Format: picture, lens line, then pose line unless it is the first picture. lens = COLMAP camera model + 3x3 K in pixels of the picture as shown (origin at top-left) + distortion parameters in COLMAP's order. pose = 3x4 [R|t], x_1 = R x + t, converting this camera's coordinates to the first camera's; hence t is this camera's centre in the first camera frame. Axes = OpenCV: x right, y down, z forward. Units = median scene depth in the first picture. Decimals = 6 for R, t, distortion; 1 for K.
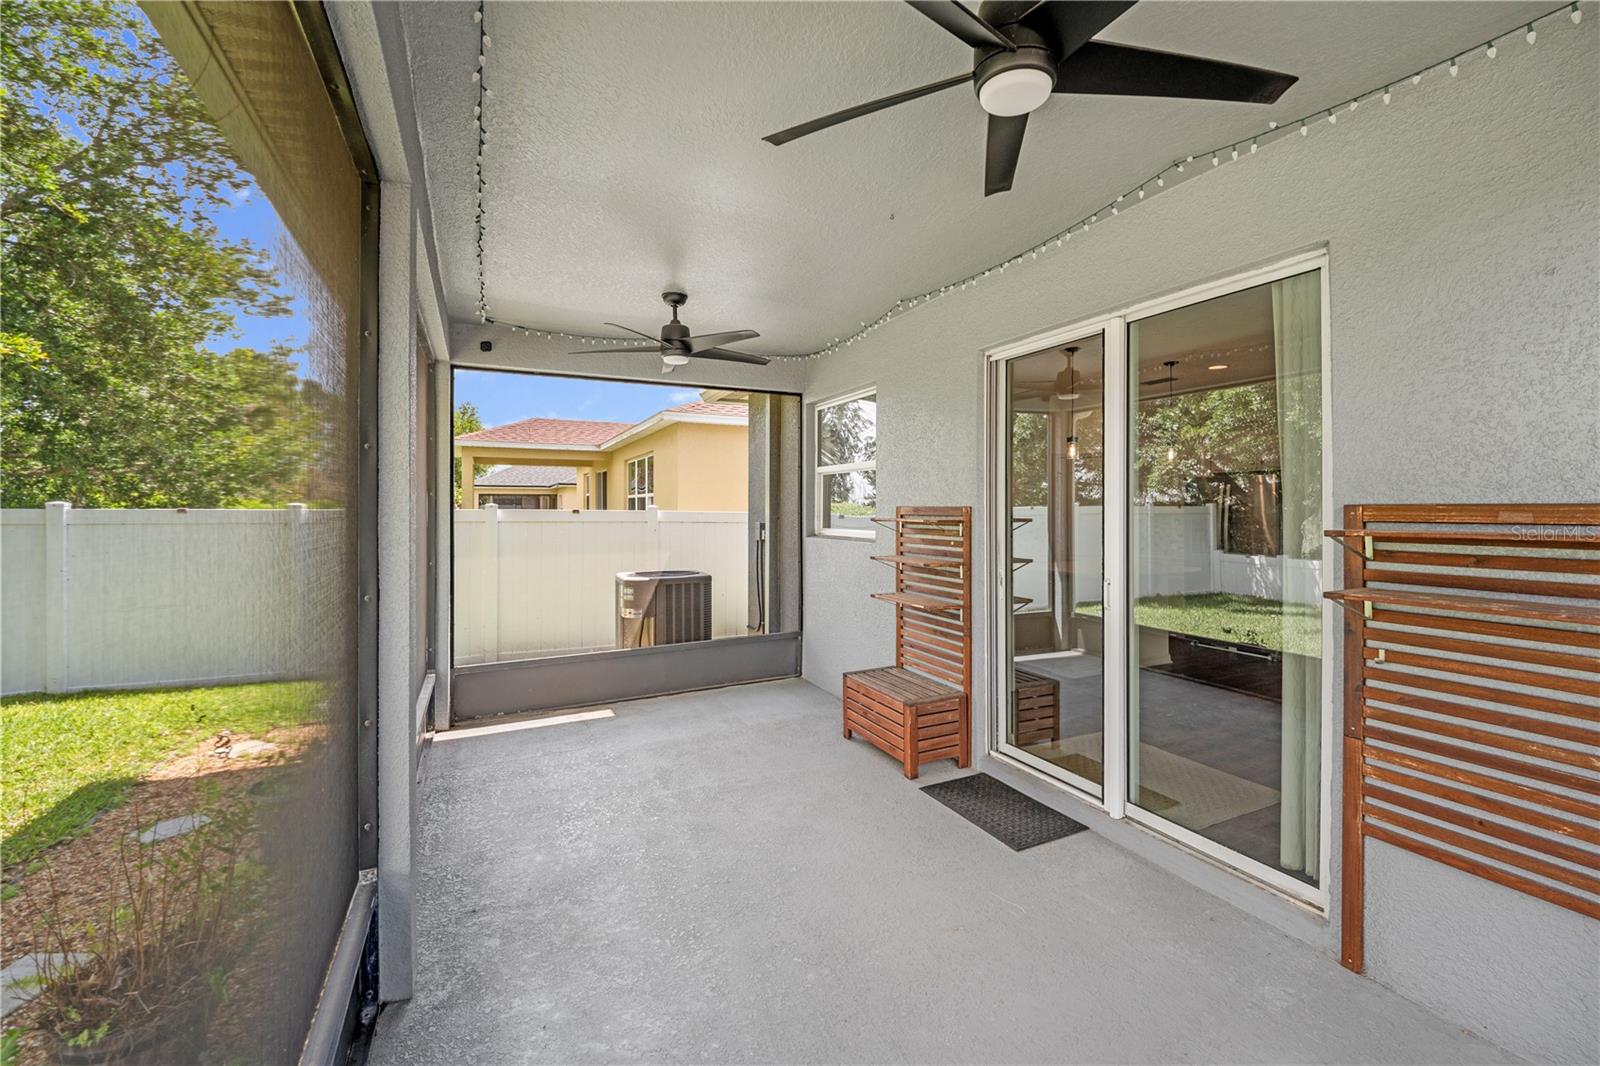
lens RADIAL K [[678.0, 0, 797.1], [0, 678.0, 523.1], [0, 0, 1]] dist [0.001234, -0.012718]
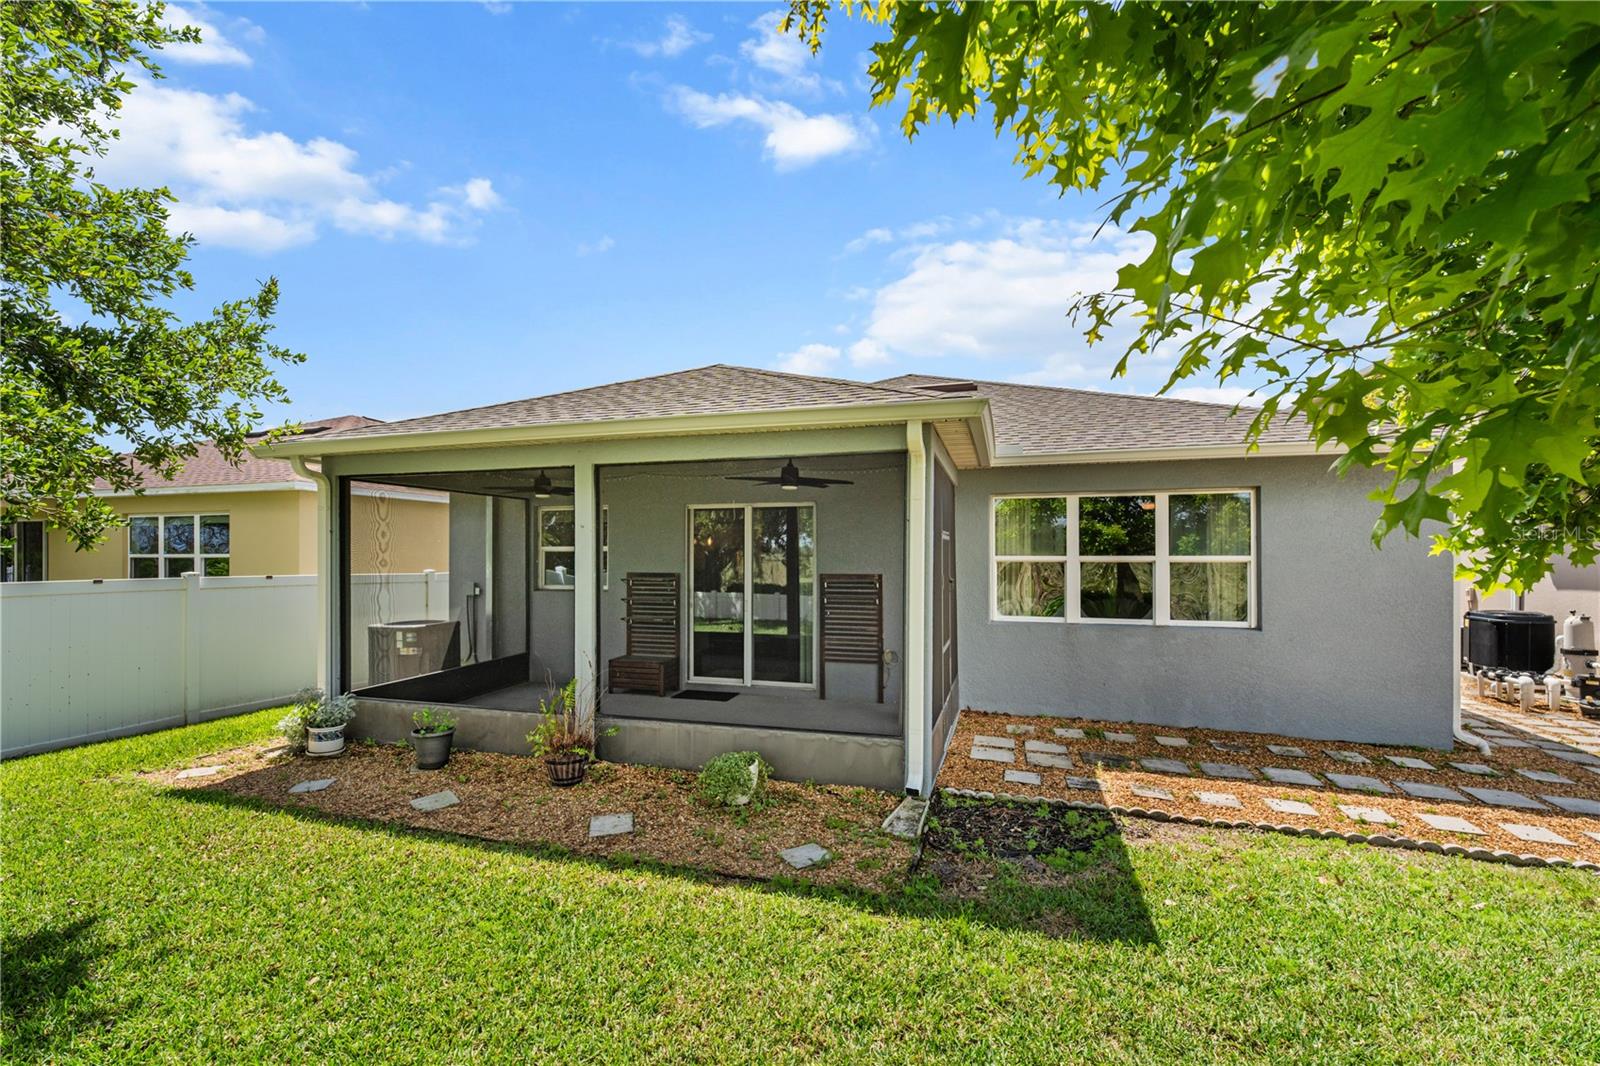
lens RADIAL K [[701.3, 0, 802.1], [0, 701.3, 563.4], [0, 0, 1]] dist [0.021116, -0.014463]
pose [[0.657910, -0.005517, 0.753077, -1.195994], [0.014037, 0.999889, -0.004939, -0.039626], [-0.752966, 0.013820, 0.657914, -0.818768]]
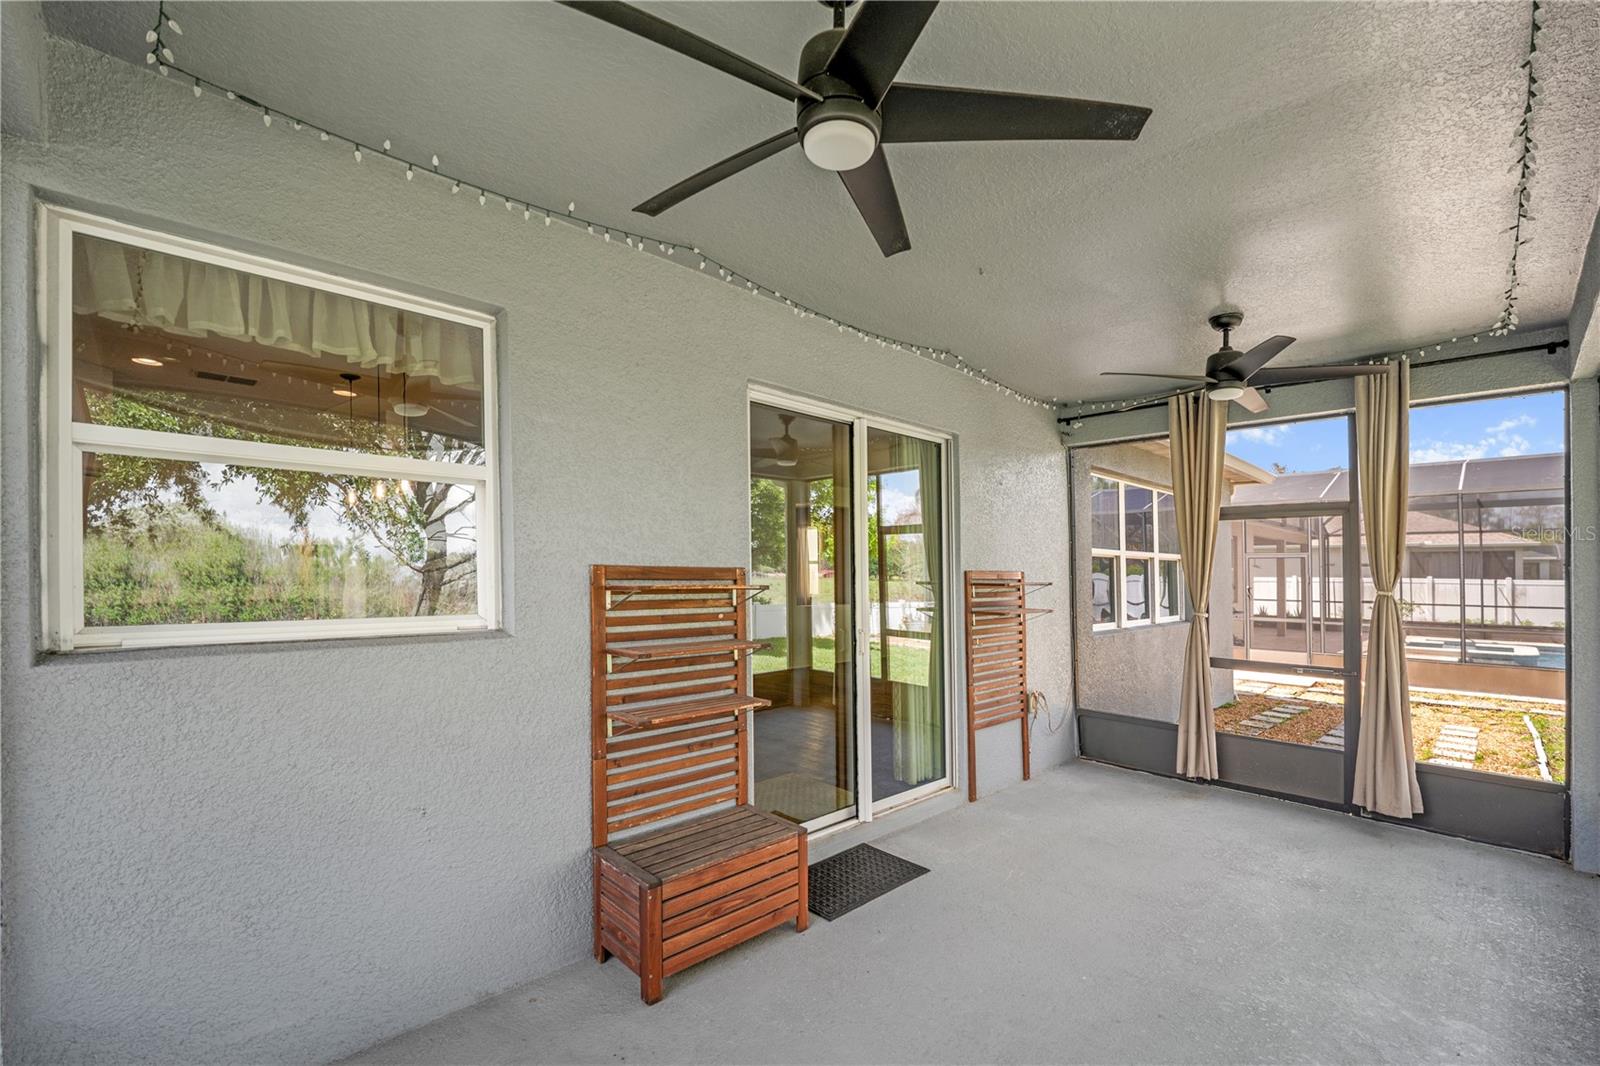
lens RADIAL K [[701.3, 0, 802.1], [0, 701.3, 563.4], [0, 0, 1]] dist [0.021116, -0.014463]
pose [[-0.343907, 0.007487, 0.938974, -0.542657], [0.010421, 0.999937, -0.004156, -0.025136], [-0.938946, 0.008355, -0.343963, 1.204627]]
